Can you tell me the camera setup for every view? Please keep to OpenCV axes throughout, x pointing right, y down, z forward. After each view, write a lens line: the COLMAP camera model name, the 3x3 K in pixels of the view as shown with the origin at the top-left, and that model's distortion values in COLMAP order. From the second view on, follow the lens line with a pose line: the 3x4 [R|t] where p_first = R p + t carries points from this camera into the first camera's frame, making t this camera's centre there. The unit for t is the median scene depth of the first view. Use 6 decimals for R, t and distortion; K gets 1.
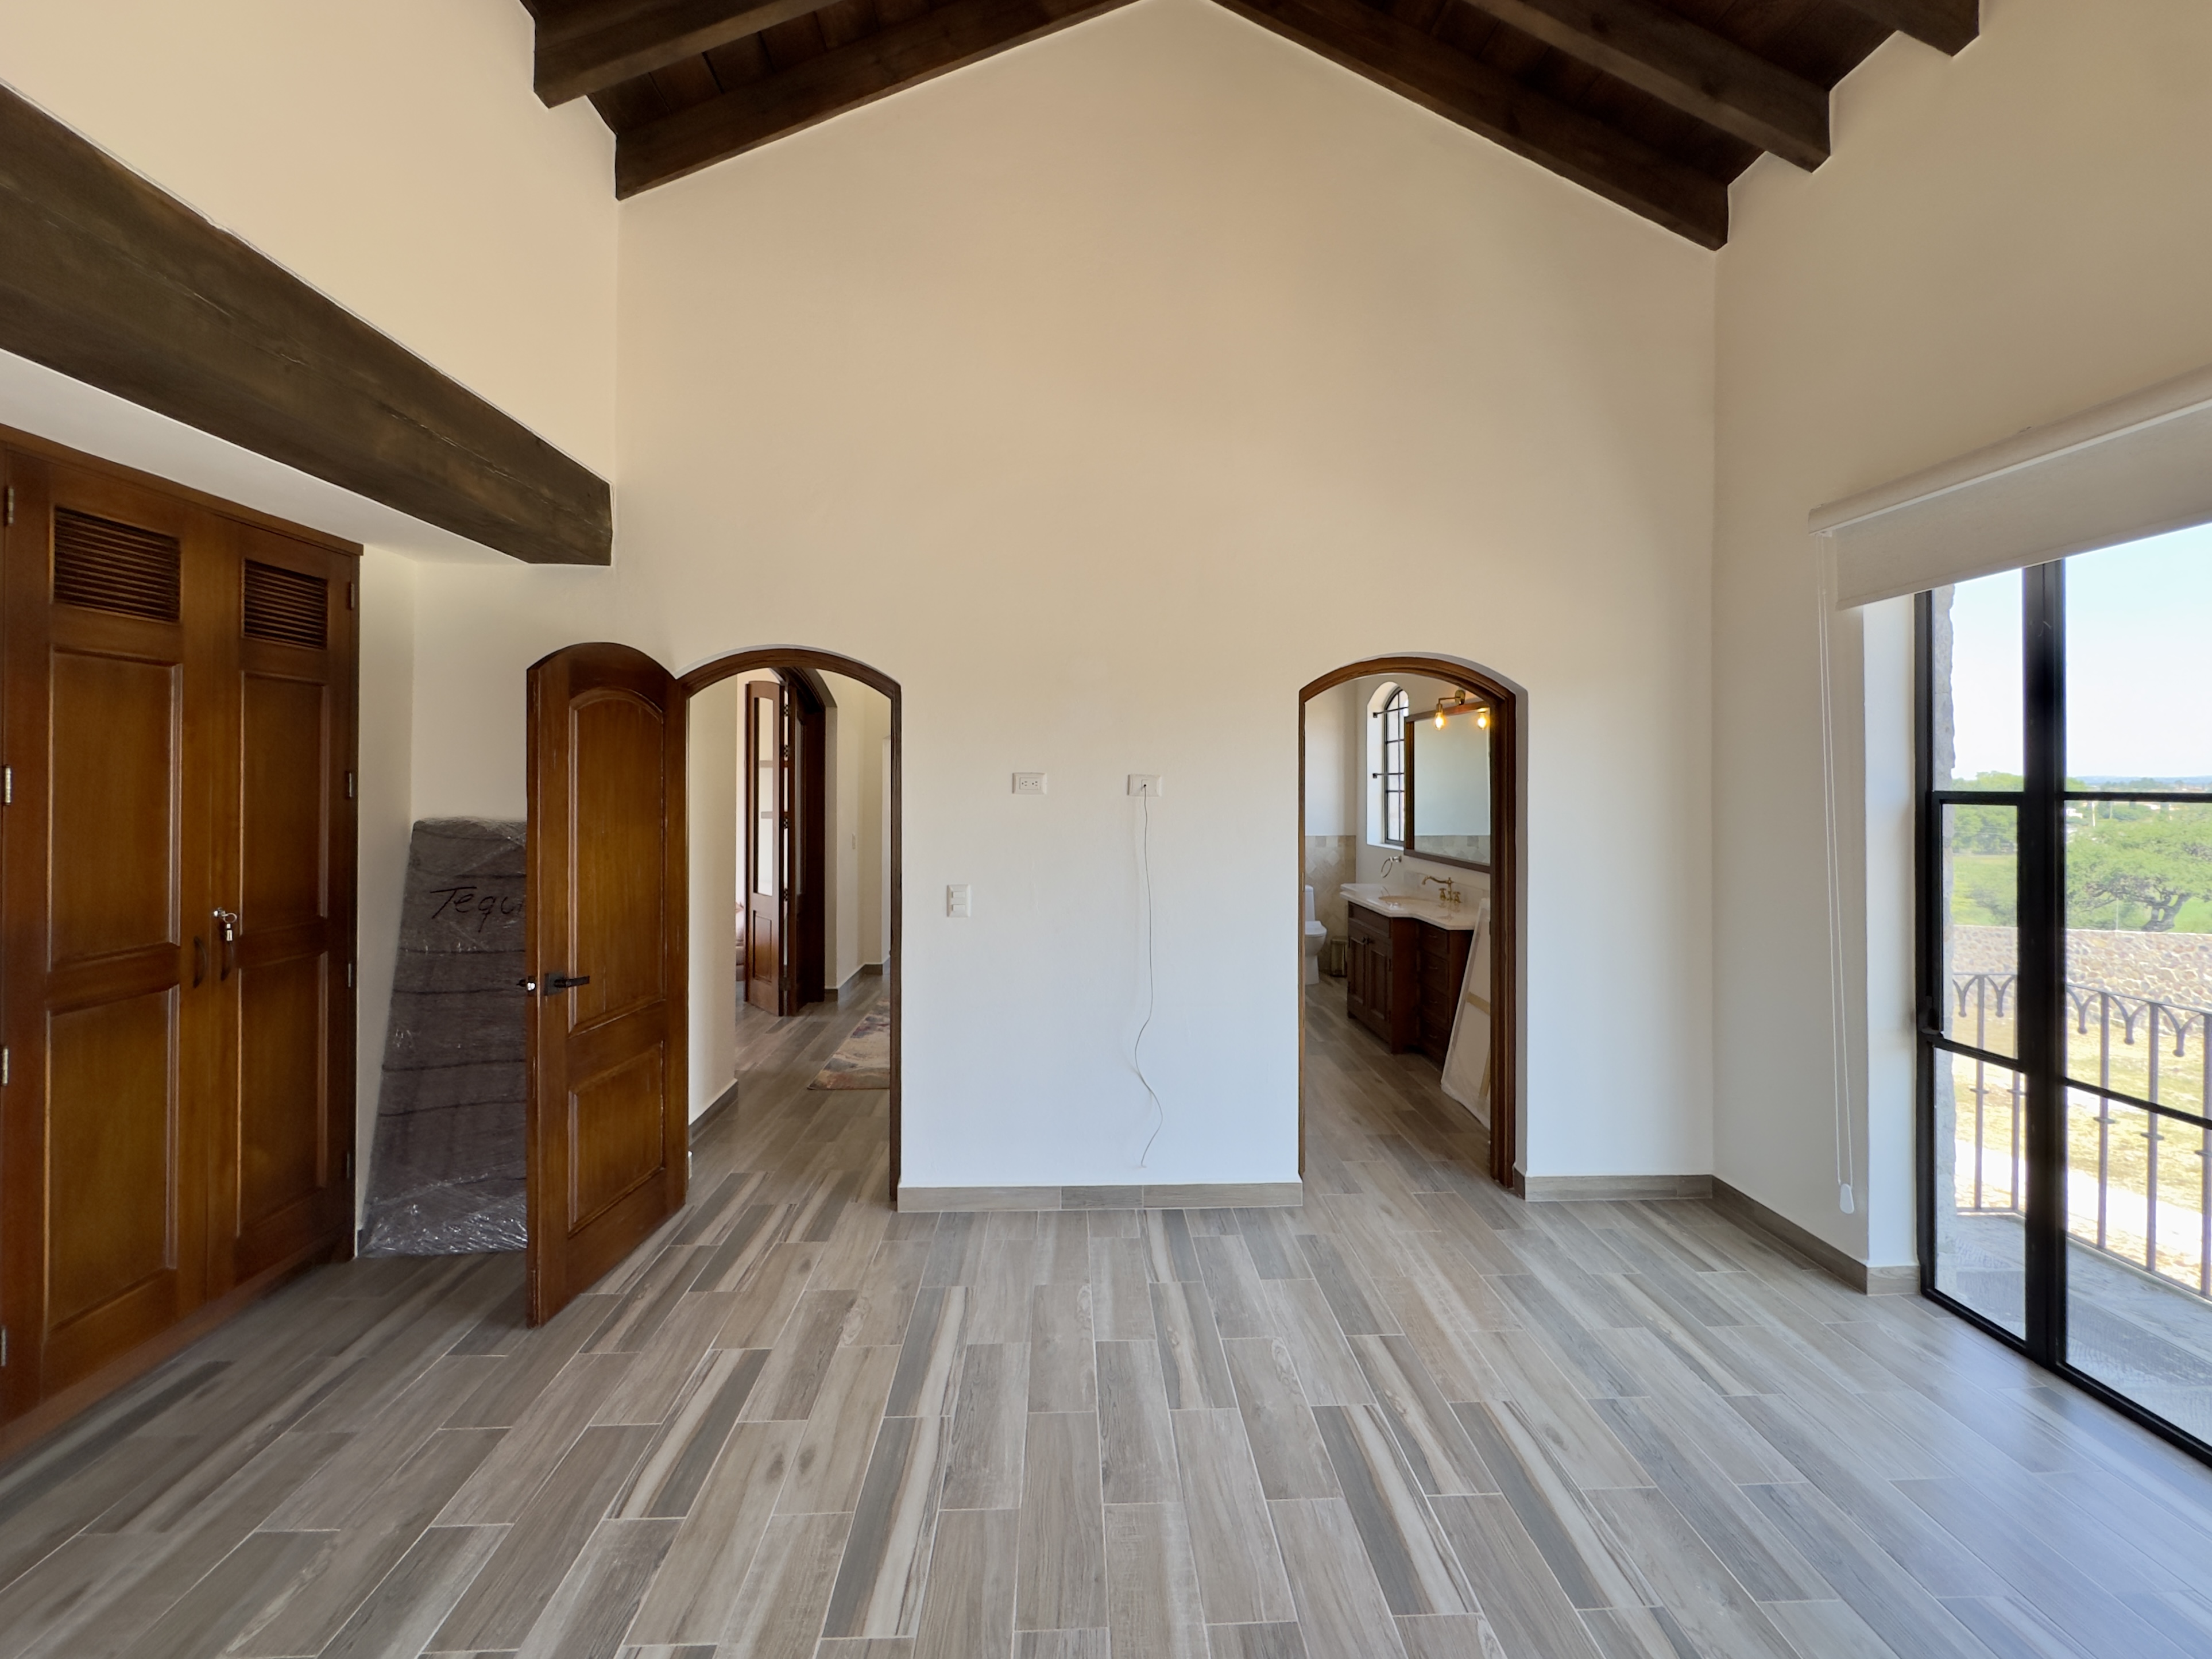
lens RADIAL K [[907.2, 0, 1111.4], [0, 907.2, 812.4], [0, 0, 1]] dist [-0.002701, 0.000032]
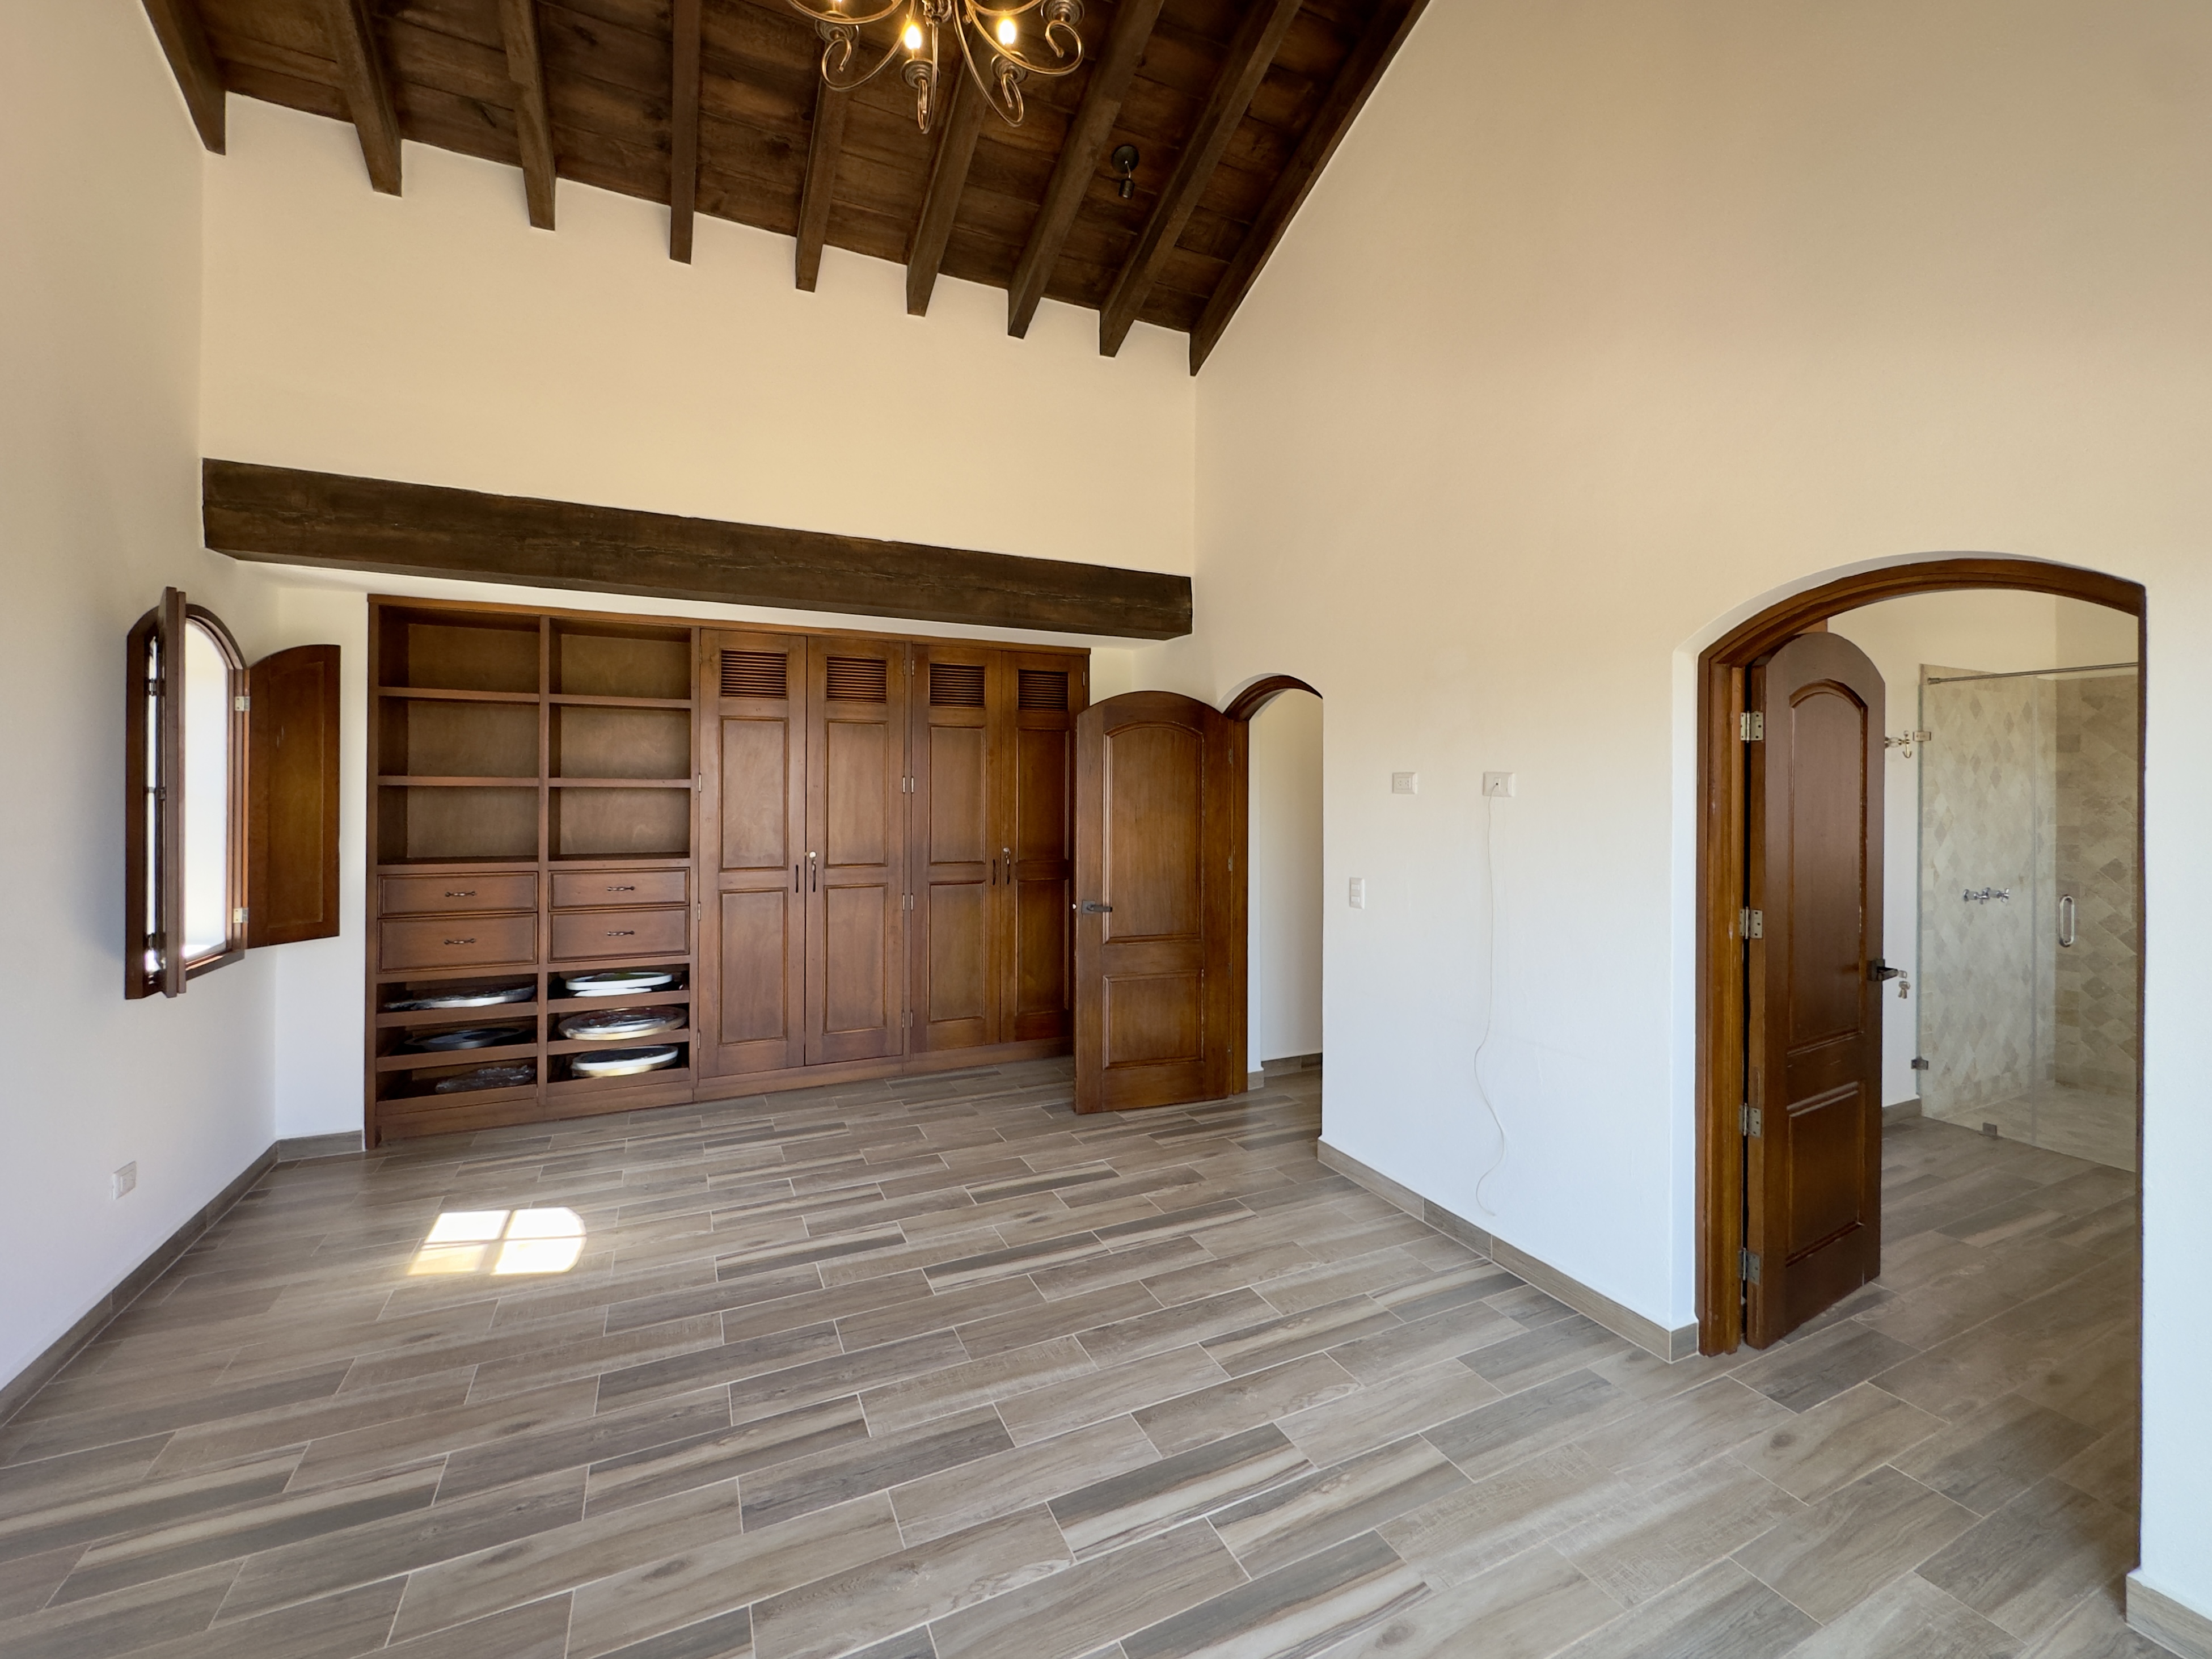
lens RADIAL K [[884.6, 0, 1106.0], [0, 884.6, 829.5], [0, 0, 1]] dist [-0.002205, 0.000117]
pose [[0.410883, 0.040407, -0.910792, 0.894908], [-0.030541, 0.999067, 0.030545, -0.000568], [0.911176, 0.015266, 0.411733, 0.401012]]
